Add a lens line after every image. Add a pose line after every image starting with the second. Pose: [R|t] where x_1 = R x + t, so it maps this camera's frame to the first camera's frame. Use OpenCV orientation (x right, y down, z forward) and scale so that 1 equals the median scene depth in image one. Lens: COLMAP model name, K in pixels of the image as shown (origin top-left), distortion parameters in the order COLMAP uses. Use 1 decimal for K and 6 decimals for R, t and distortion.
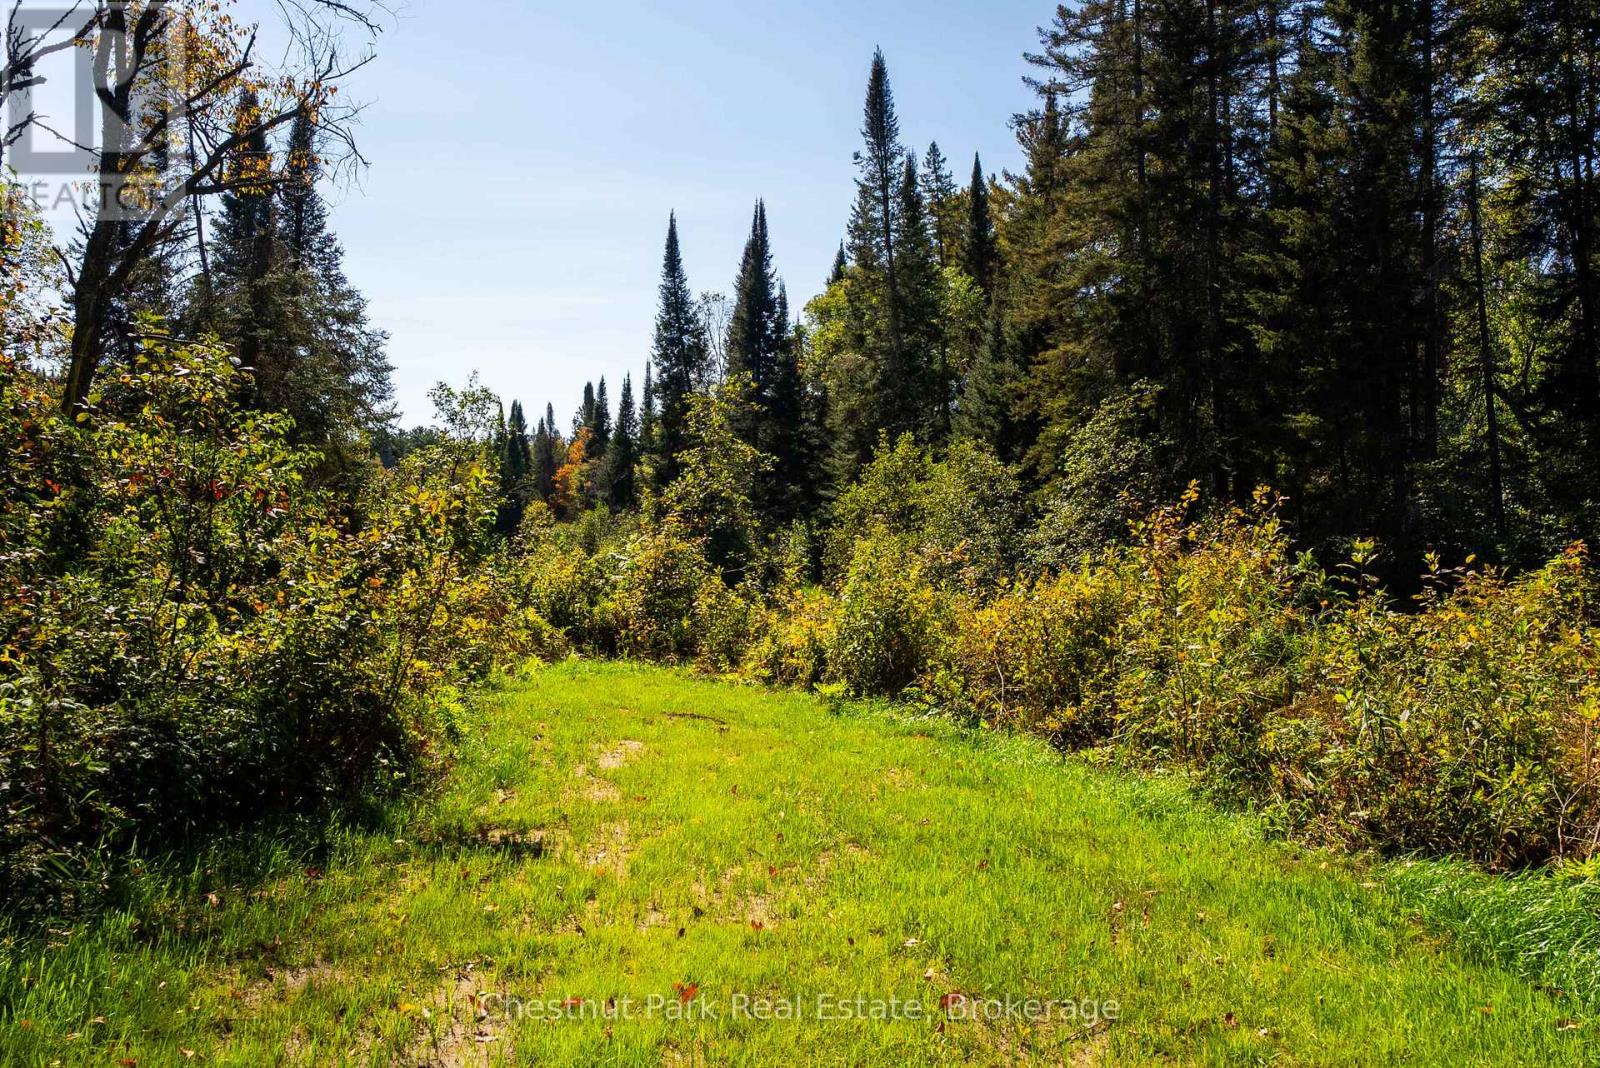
lens RADIAL K [[1282.2, 0, 793.7], [0, 1282.2, 533.2], [0, 0, 1]] dist [-0.017063, 0.039082]
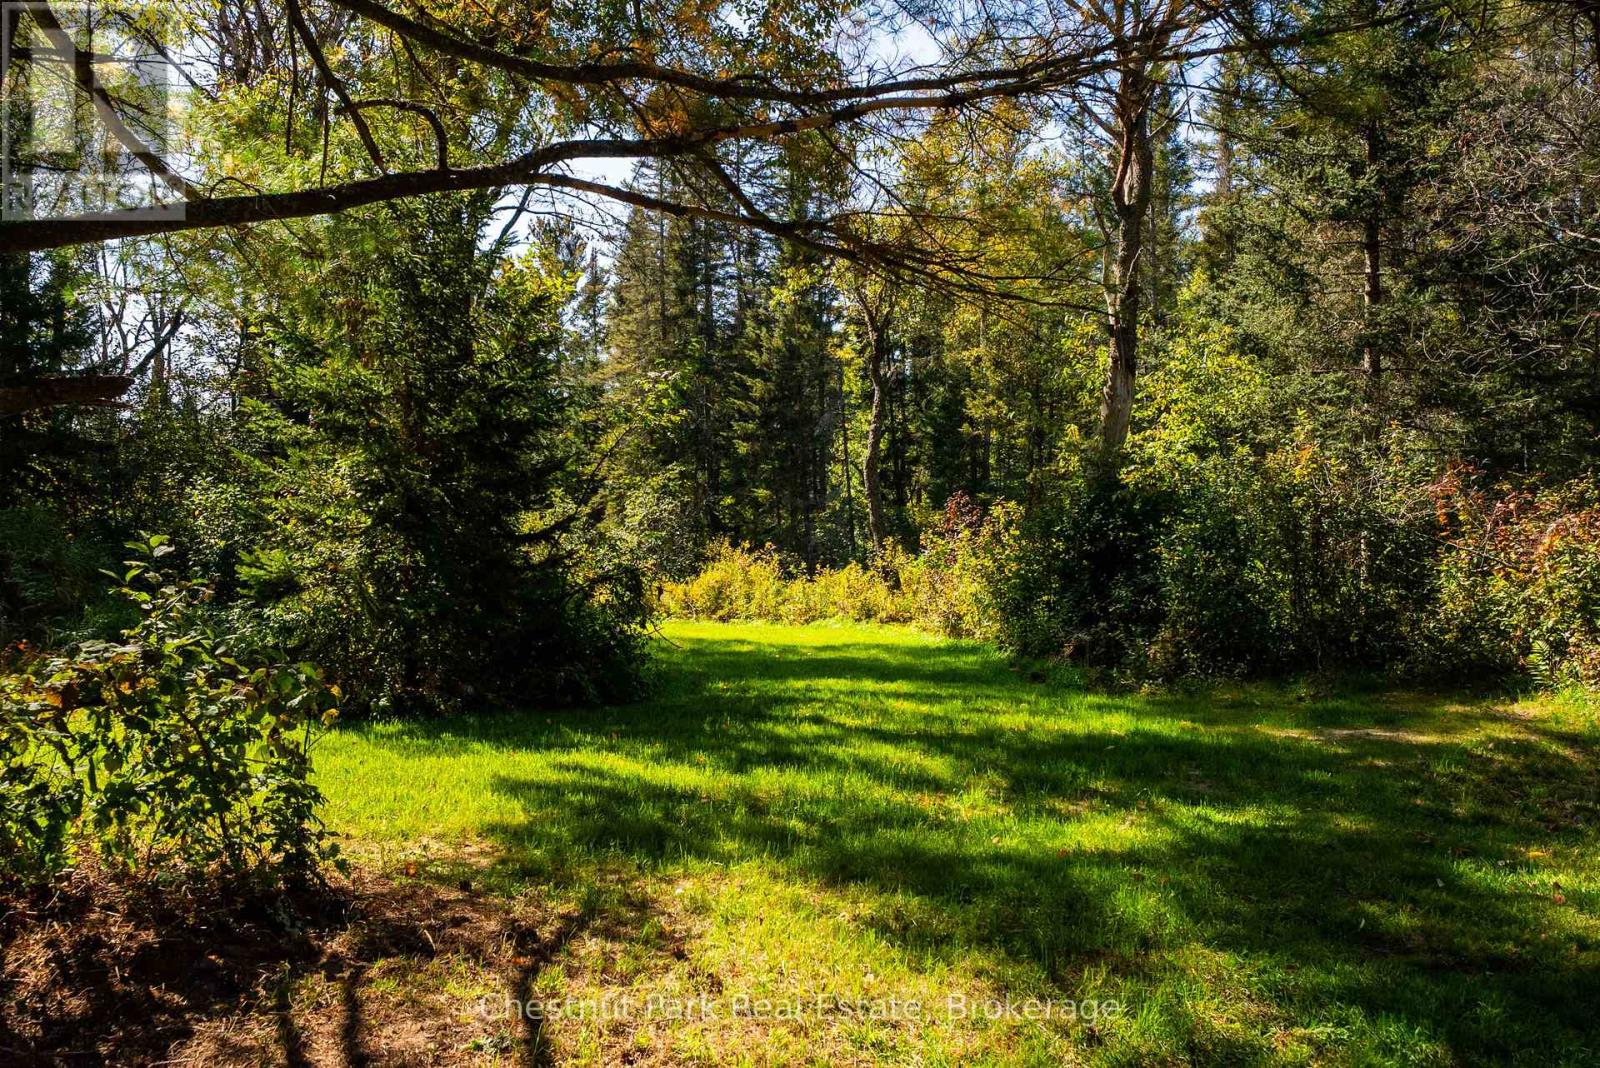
lens RADIAL K [[1285.4, 0, 800.0], [0, 1285.4, 534.0], [0, 0, 1]] dist [-0.044230, 0.086893]
pose [[0.905045, 0.002279, 0.425309, -0.349580], [-0.000240, 0.999988, -0.004847, -0.017071], [-0.425315, 0.004285, 0.905035, -0.725078]]
